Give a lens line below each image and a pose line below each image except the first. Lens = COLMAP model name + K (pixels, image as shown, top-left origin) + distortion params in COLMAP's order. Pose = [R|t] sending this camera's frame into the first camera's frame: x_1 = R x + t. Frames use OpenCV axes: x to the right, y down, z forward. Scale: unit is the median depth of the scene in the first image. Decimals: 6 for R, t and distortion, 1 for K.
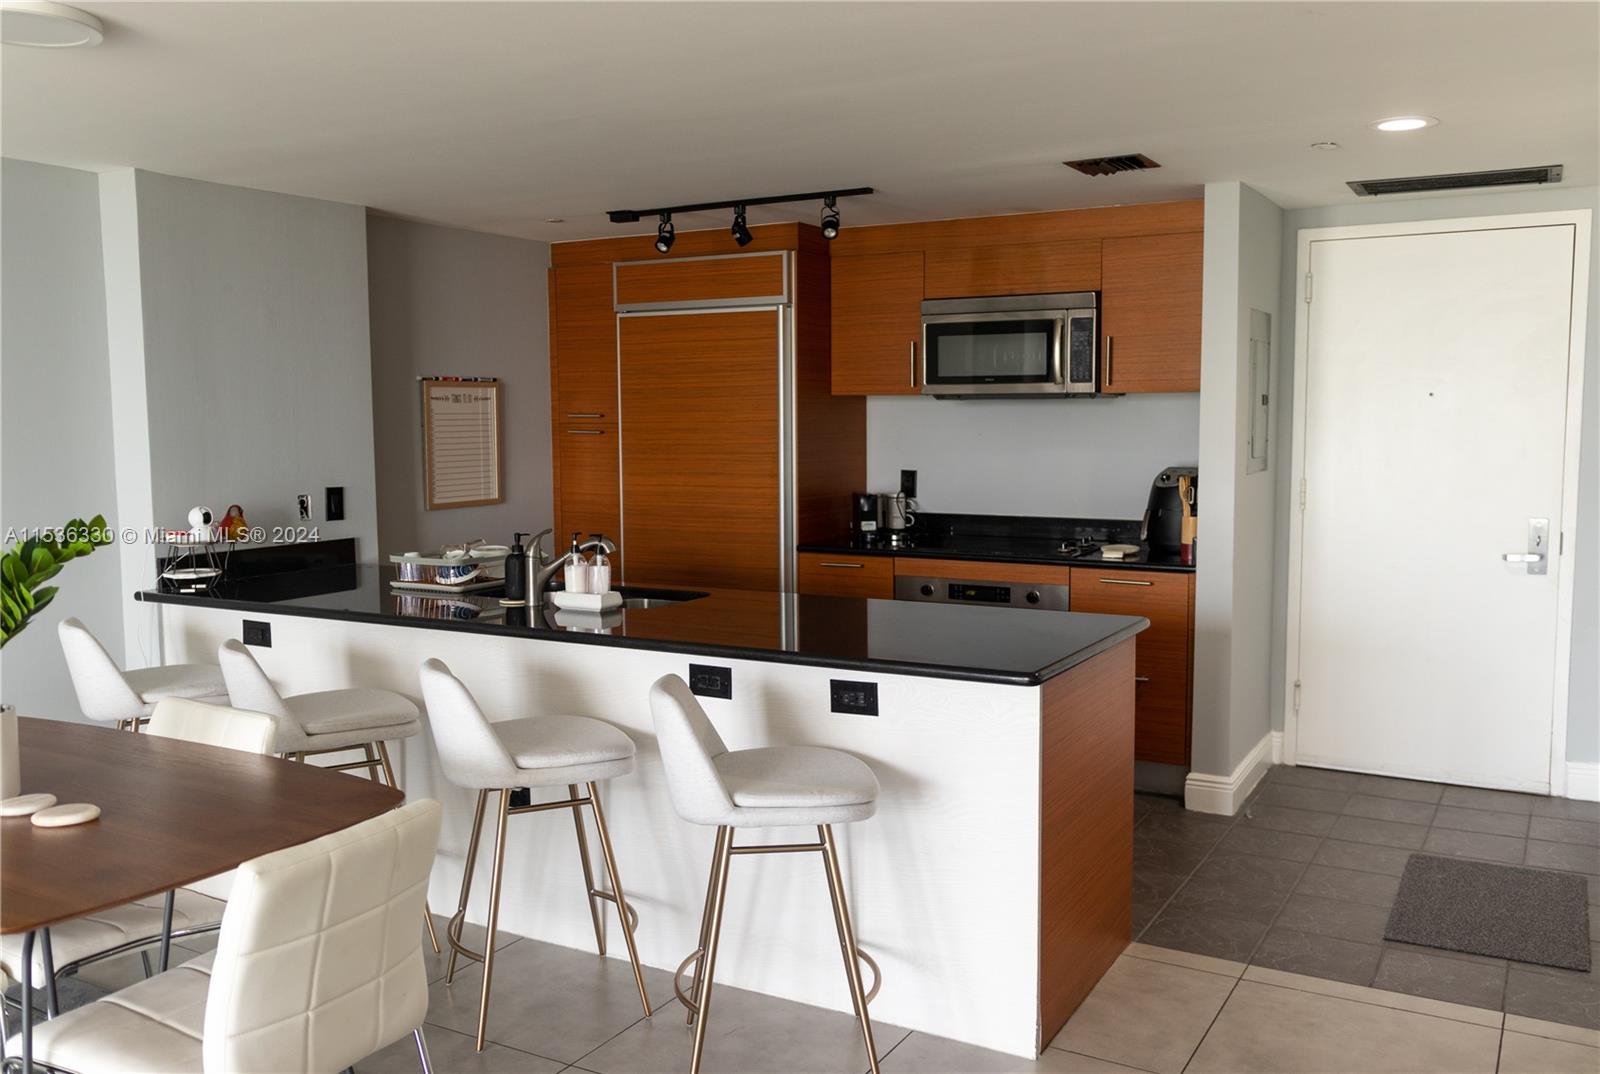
lens RADIAL K [[1317.6, 0, 800.0], [0, 1317.6, 537.0], [0, 0, 1]] dist [0.002619, 0.001385]
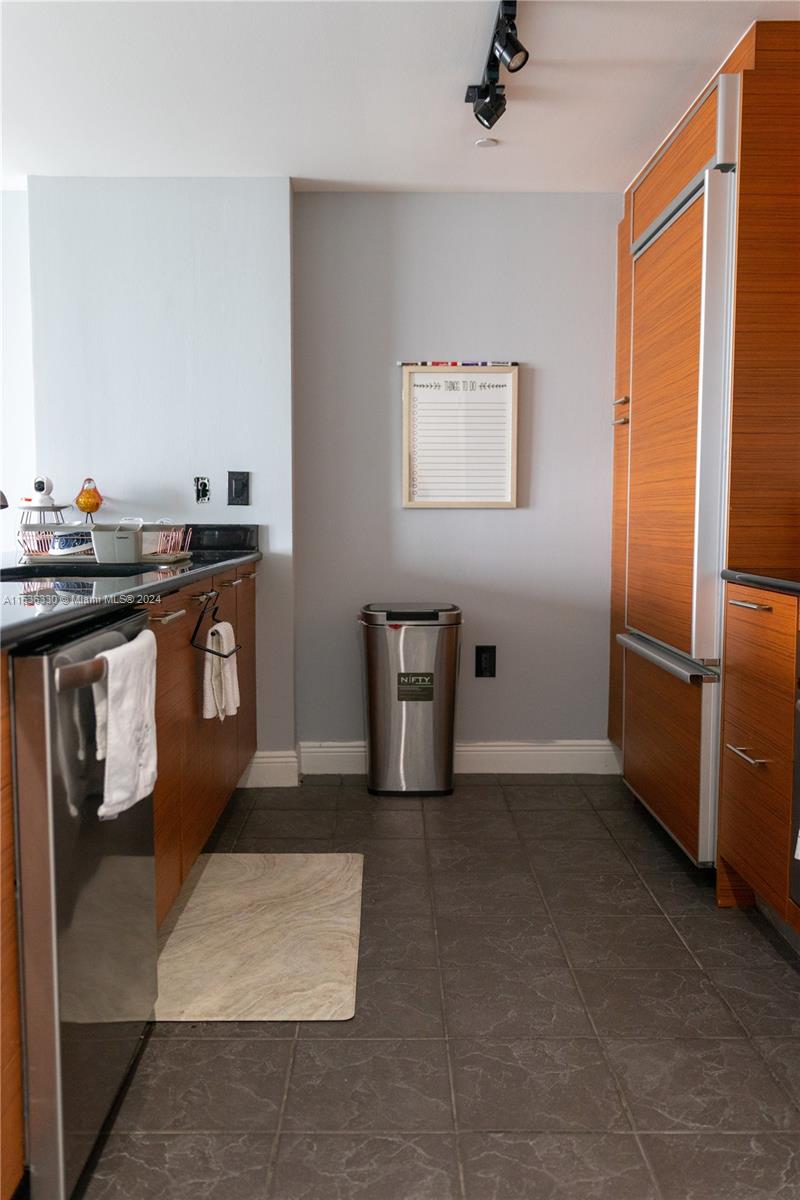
lens RADIAL K [[1002.0, 0, 400.0], [0, 1002.0, 600.0], [0, 0, 1]] dist [0.007073, -0.005575]
pose [[0.510489, 0.082709, -0.855897, 0.347583], [-0.086690, 0.995242, 0.044470, 0.013602], [0.855503, 0.051496, 0.515231, 0.692764]]
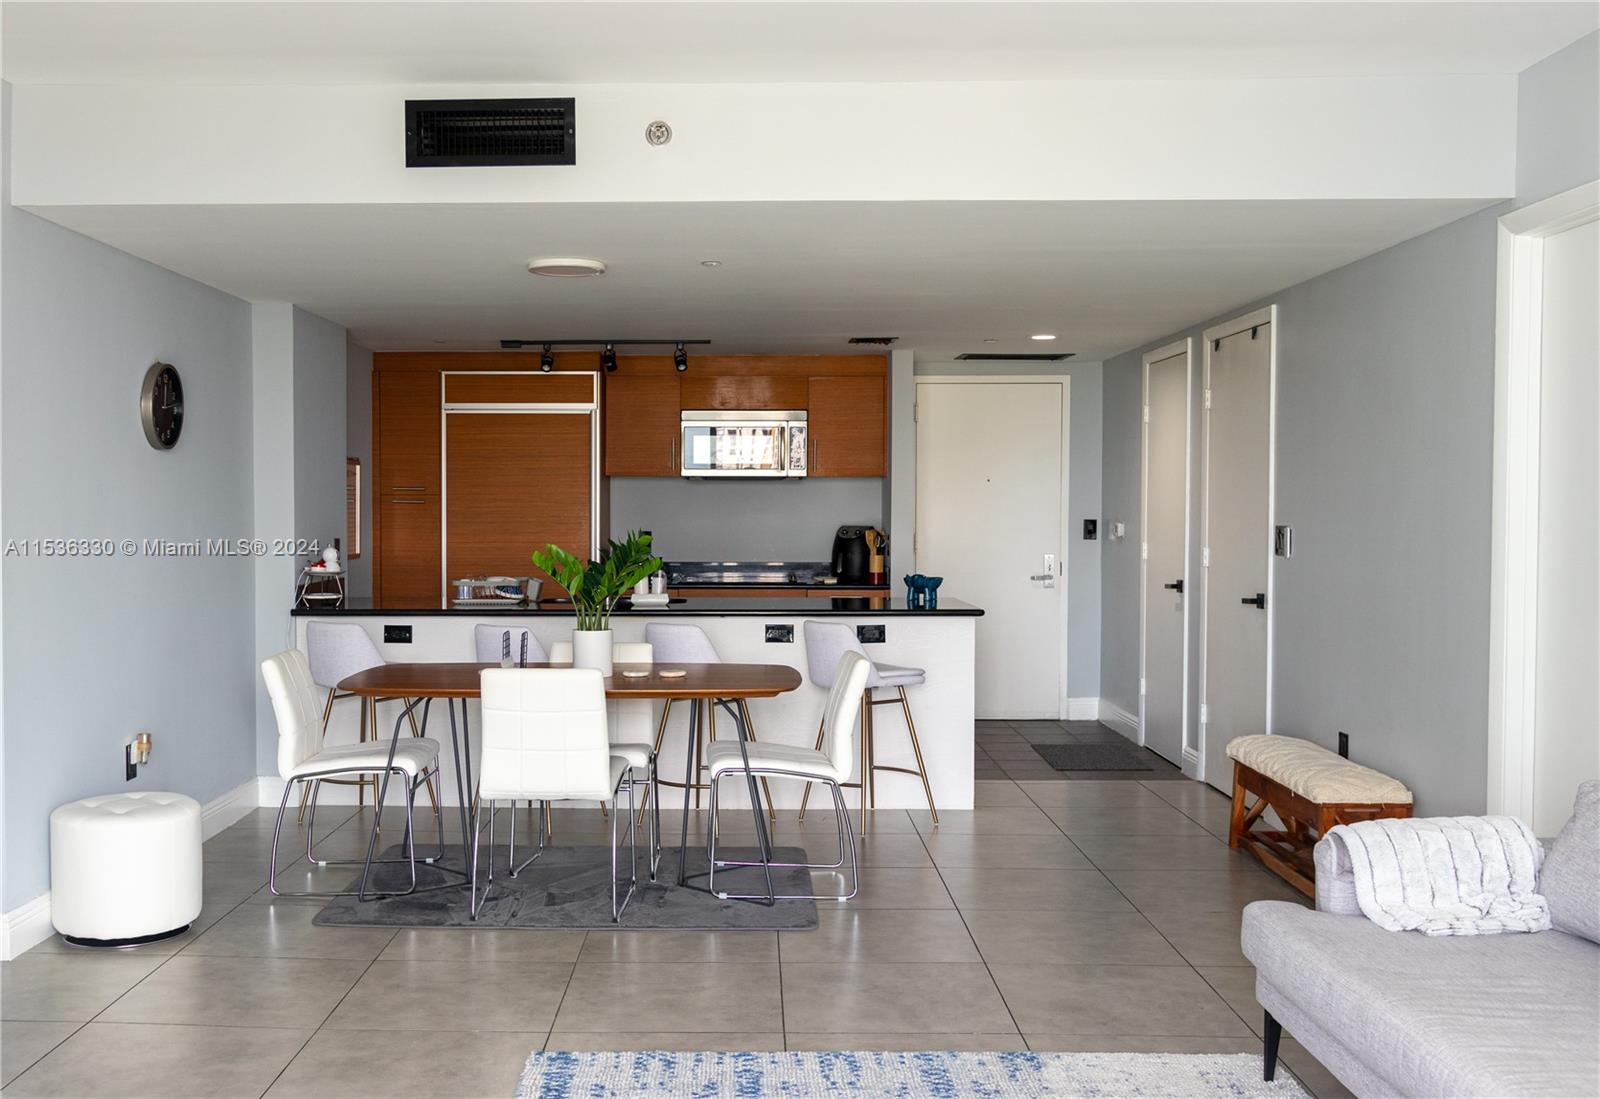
lens RADIAL K [[1507.4, 0, 642.6], [0, 1507.4, 553.1], [0, 0, 1]] dist [-0.005951, -0.001438]
pose [[0.895745, -0.006367, 0.444523, -0.720292], [0.034402, 0.997892, -0.055030, 0.068187], [-0.443236, 0.064585, 0.894075, -0.465689]]
